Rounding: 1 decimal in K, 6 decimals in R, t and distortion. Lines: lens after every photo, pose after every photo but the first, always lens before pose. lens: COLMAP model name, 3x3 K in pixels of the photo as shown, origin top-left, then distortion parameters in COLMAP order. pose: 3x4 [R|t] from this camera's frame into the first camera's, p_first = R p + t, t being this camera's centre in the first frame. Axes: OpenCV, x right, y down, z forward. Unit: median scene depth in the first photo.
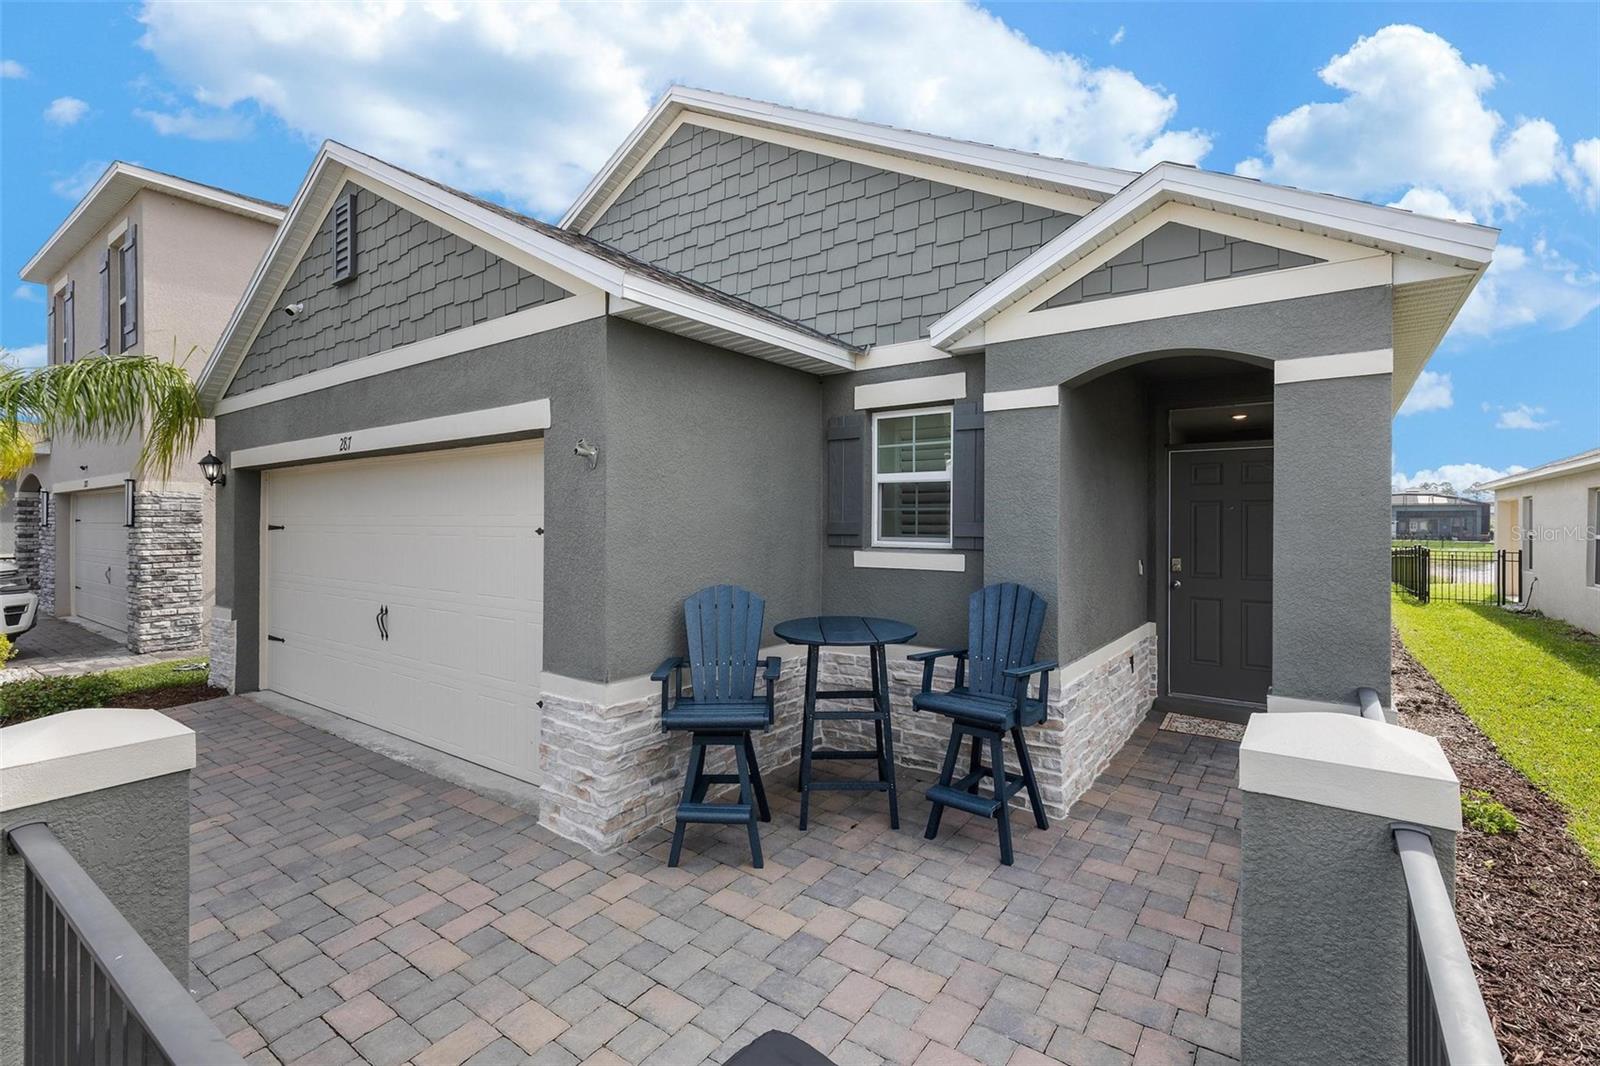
lens RADIAL K [[721.0, 0, 796.3], [0, 721.0, 527.7], [0, 0, 1]] dist [0.008546, -0.000530]
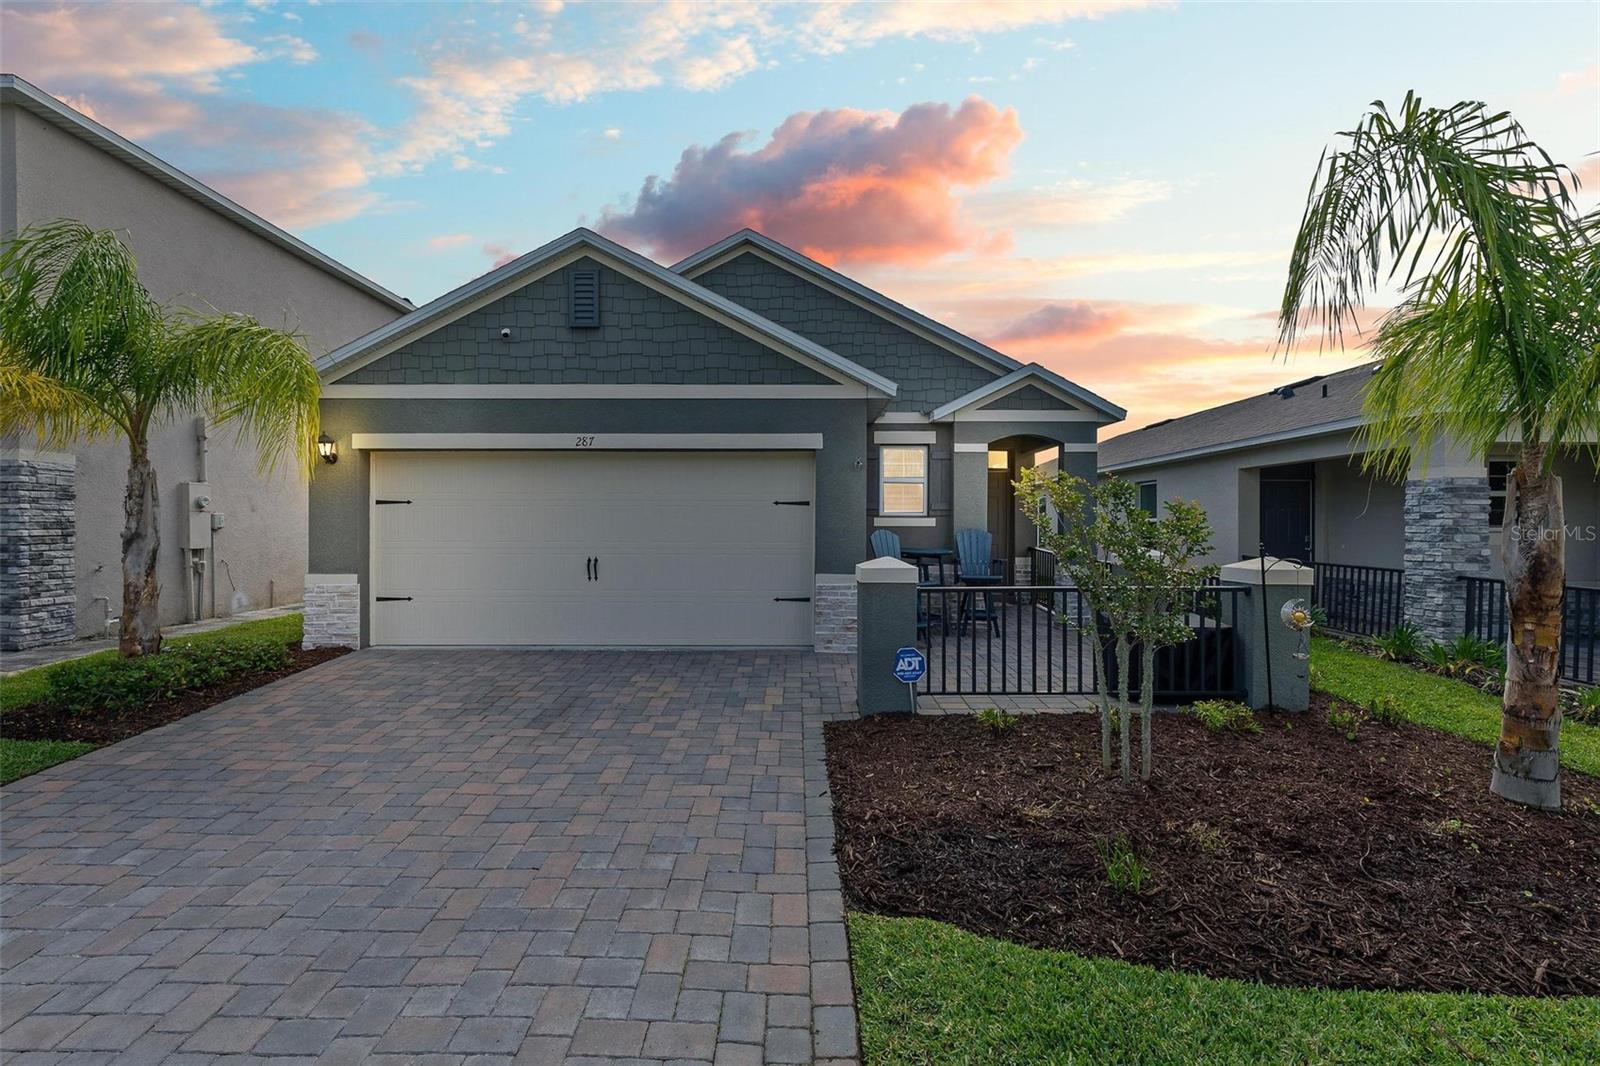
lens RADIAL K [[721.0, 0, 796.3], [0, 721.0, 527.7], [0, 0, 1]] dist [0.008546, -0.000530]
pose [[0.809925, -0.002929, 0.586527, -1.255597], [0.003926, 0.999992, -0.000427, 0.062226], [-0.586521, 0.002648, 0.809930, -0.439837]]
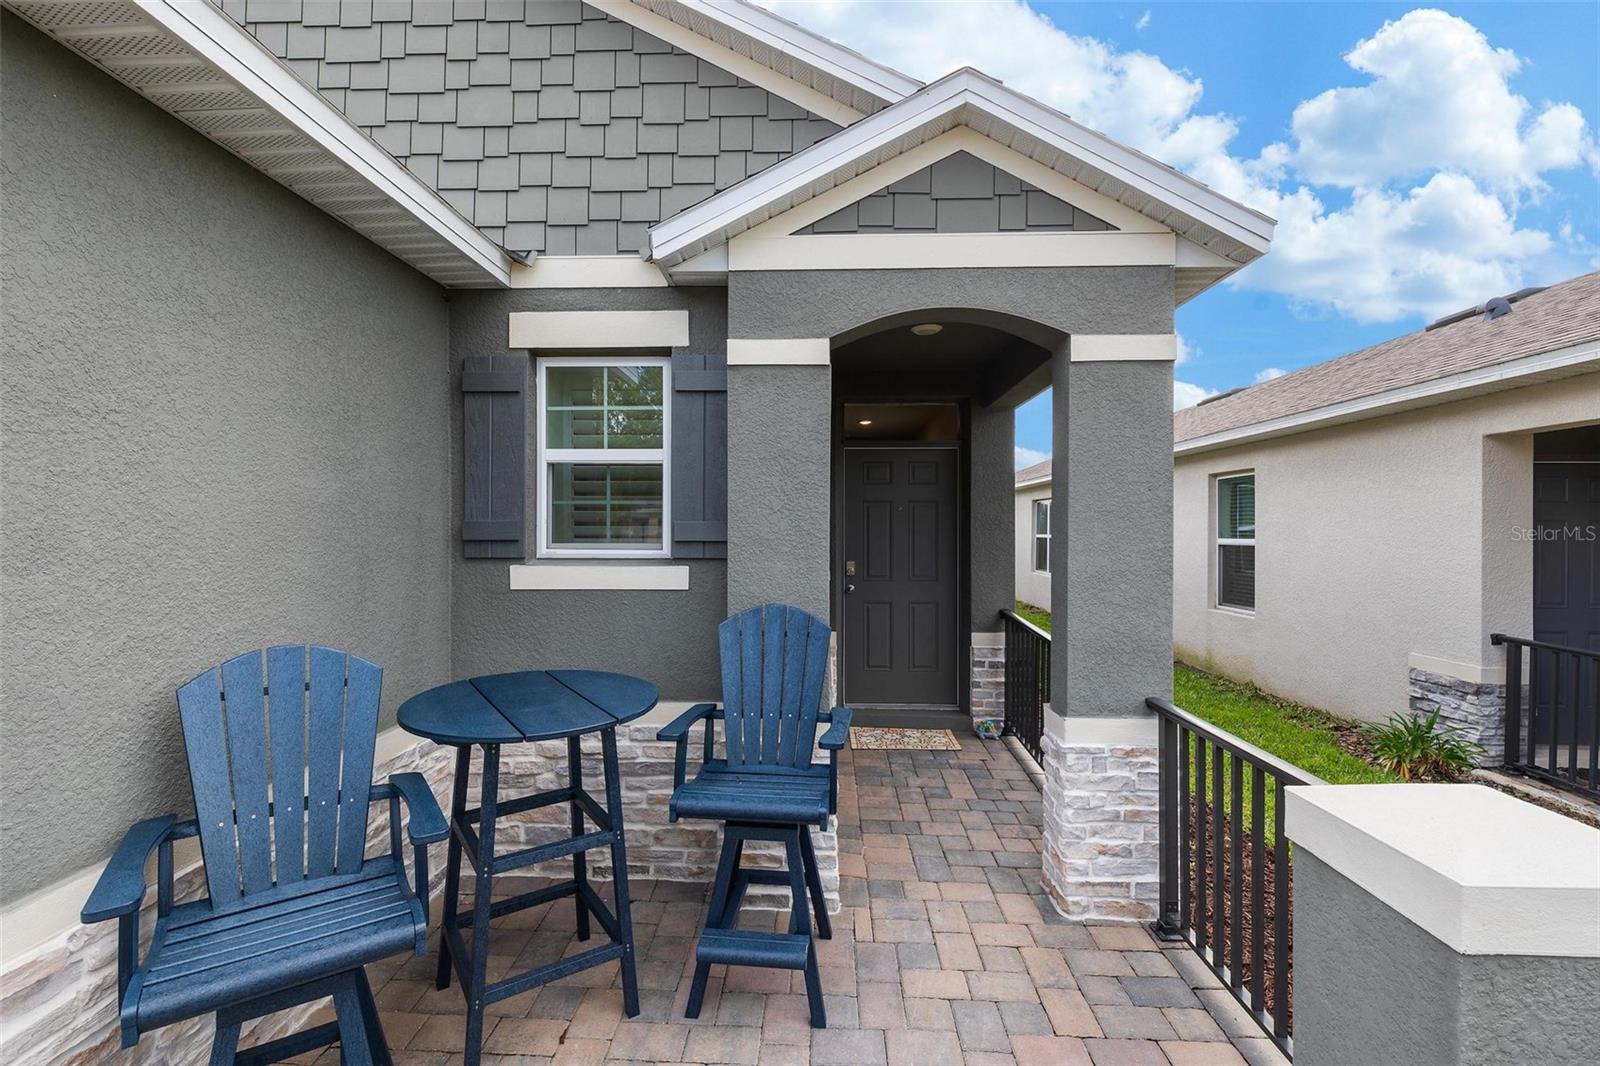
lens RADIAL K [[721.0, 0, 796.3], [0, 721.0, 527.7], [0, 0, 1]] dist [0.008546, -0.000530]
pose [[0.826390, -0.006156, 0.563064, -0.075887], [0.007714, 0.999970, -0.000390, 0.000486], [-0.563045, 0.004666, 0.826413, 0.332358]]
